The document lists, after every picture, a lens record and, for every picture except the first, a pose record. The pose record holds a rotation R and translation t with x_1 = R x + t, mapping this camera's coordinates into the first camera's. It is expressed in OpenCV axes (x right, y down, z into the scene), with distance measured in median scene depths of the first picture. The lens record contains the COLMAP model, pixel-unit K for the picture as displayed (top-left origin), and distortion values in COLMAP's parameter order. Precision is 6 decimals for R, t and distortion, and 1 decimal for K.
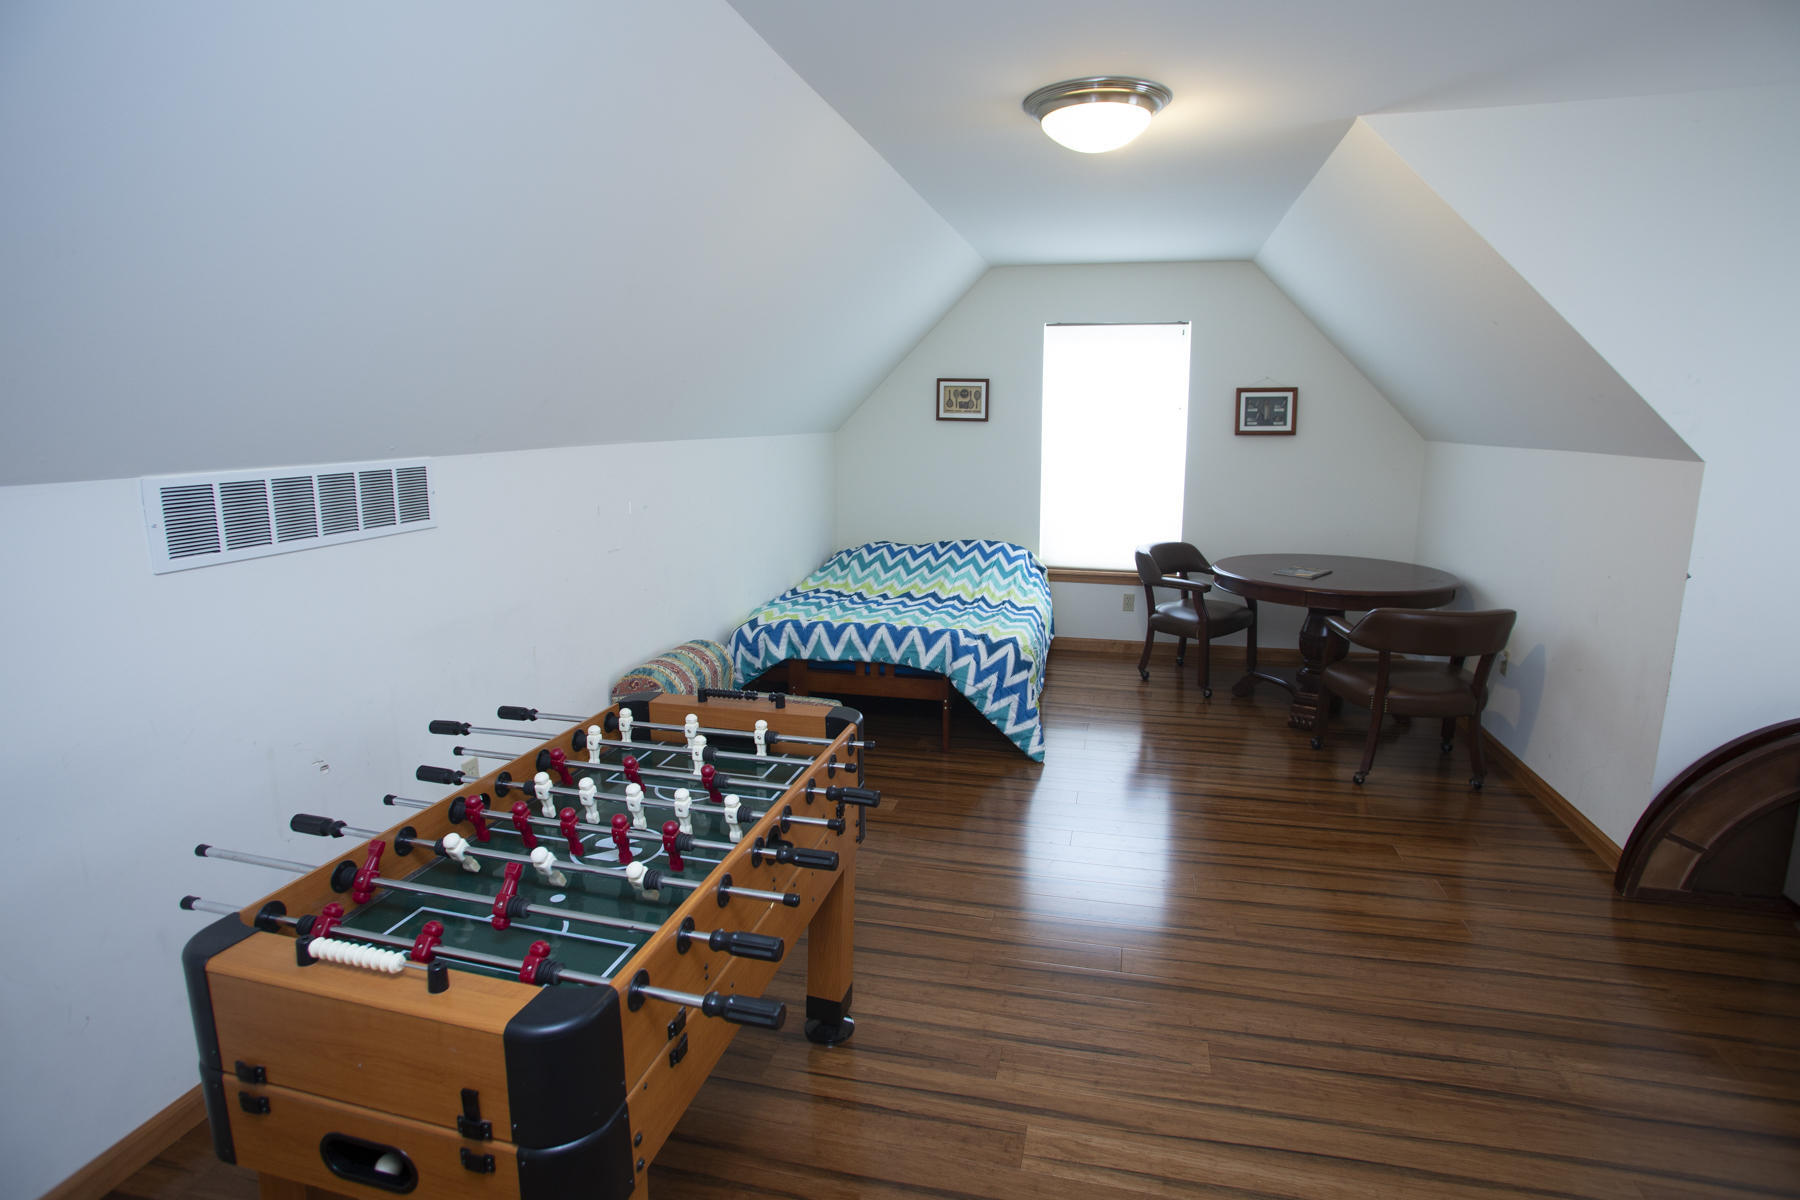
lens RADIAL K [[899.3, 0, 905.5], [0, 899.3, 584.1], [0, 0, 1]] dist [-0.075084, 0.031340]
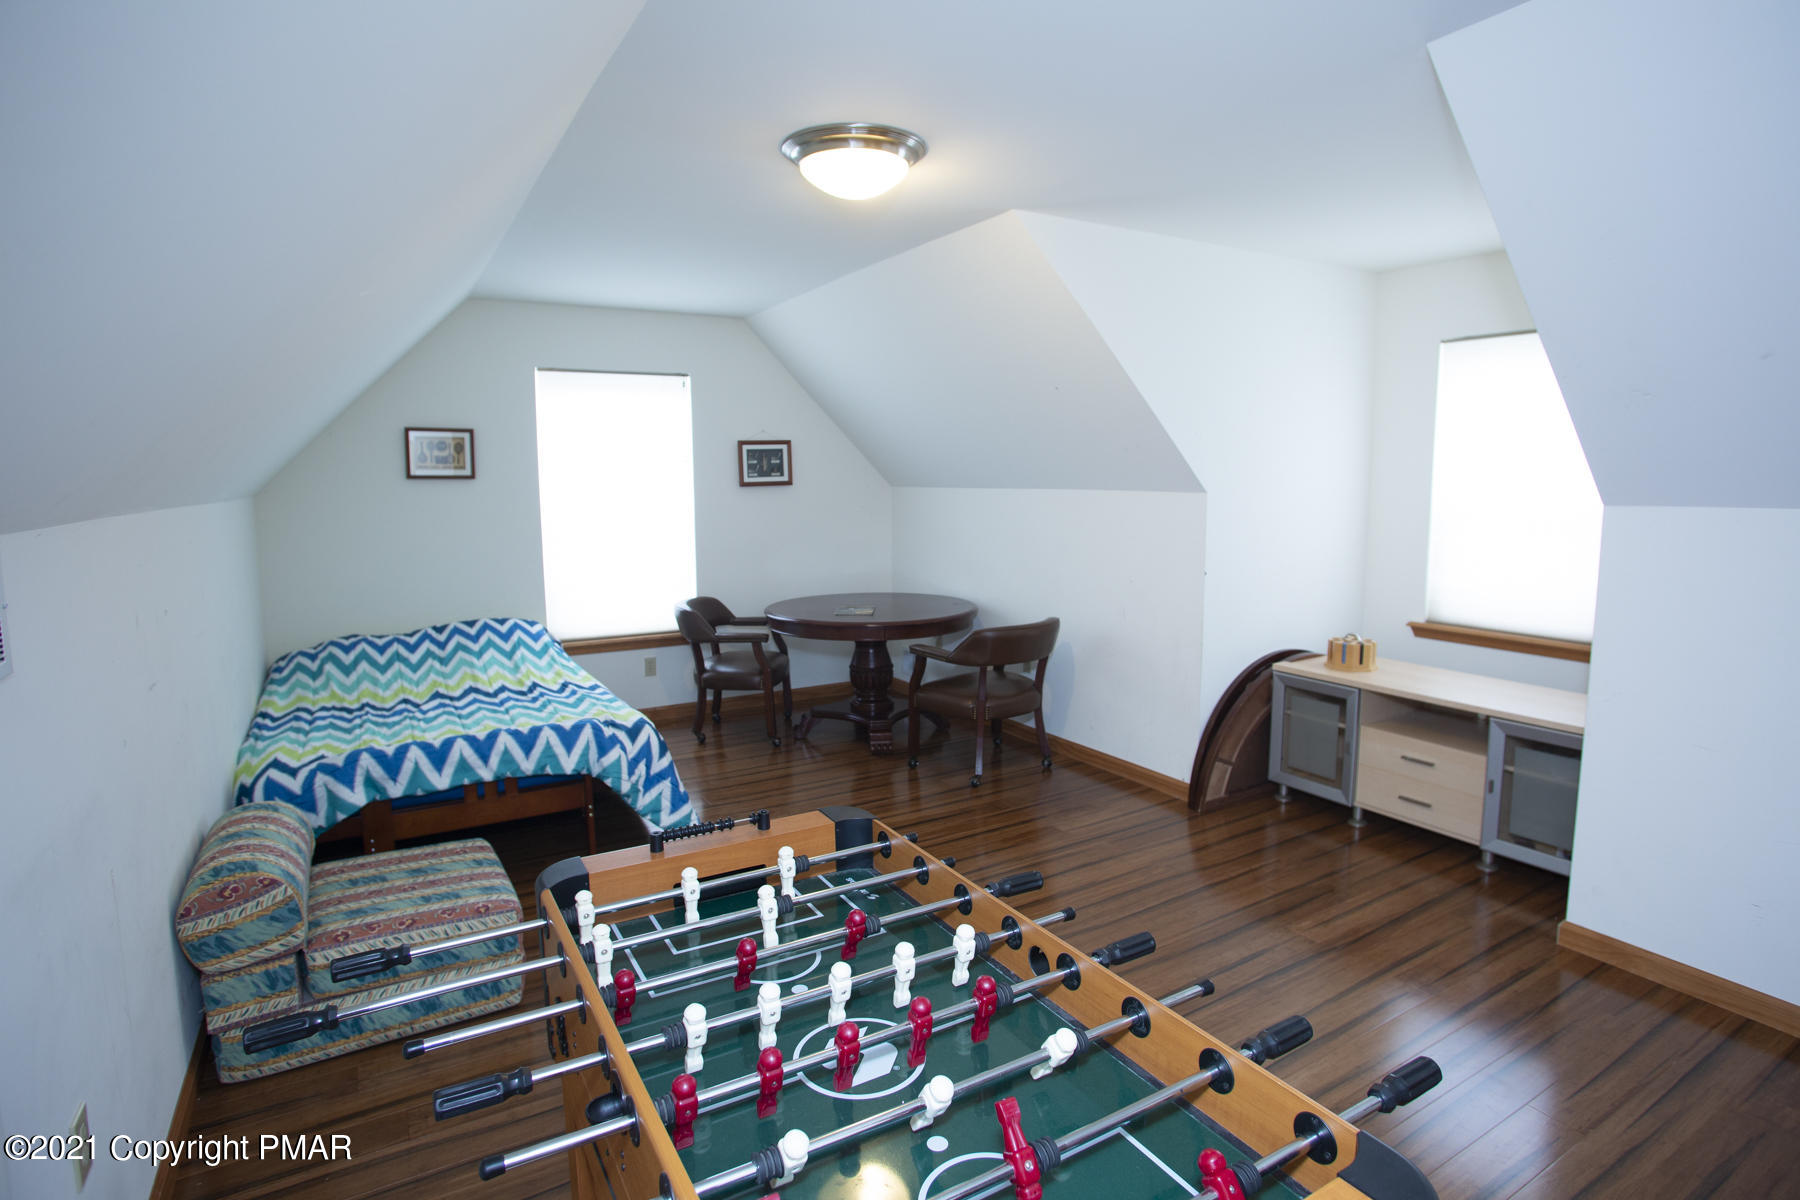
lens RADIAL K [[923.1, 0, 896.3], [0, 923.1, 591.4], [0, 0, 1]] dist [-0.070846, 0.001483]
pose [[0.724945, -0.094091, 0.682350, -0.303475], [0.134212, 0.990935, -0.005948, -0.025018], [-0.675604, 0.095891, 0.731002, 0.162459]]
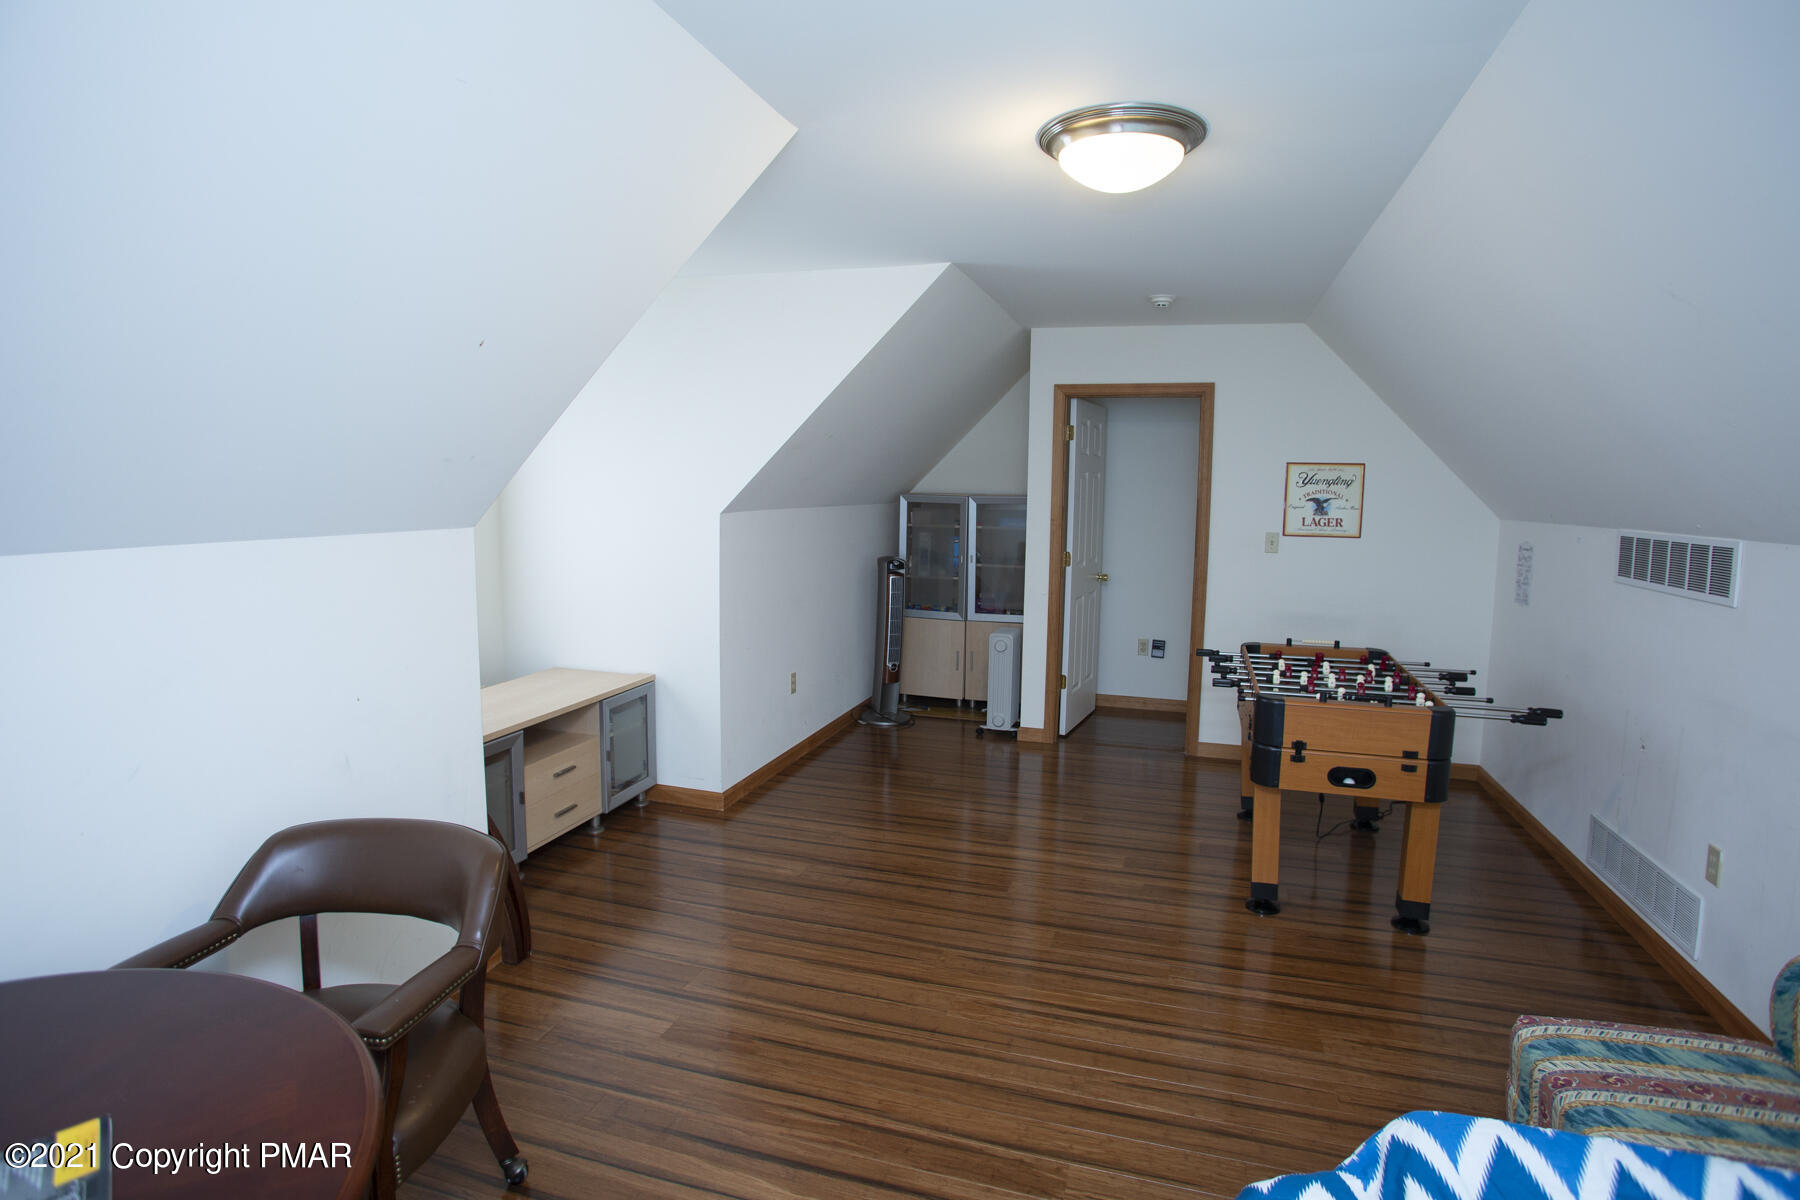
lens RADIAL K [[923.1, 0, 896.3], [0, 923.1, 591.4], [0, 0, 1]] dist [-0.070846, 0.001483]
pose [[-0.997523, -0.018436, 0.067883, 0.222466], [0.002087, 0.956859, 0.290545, -0.224740], [-0.070311, 0.289967, -0.954450, 1.209226]]
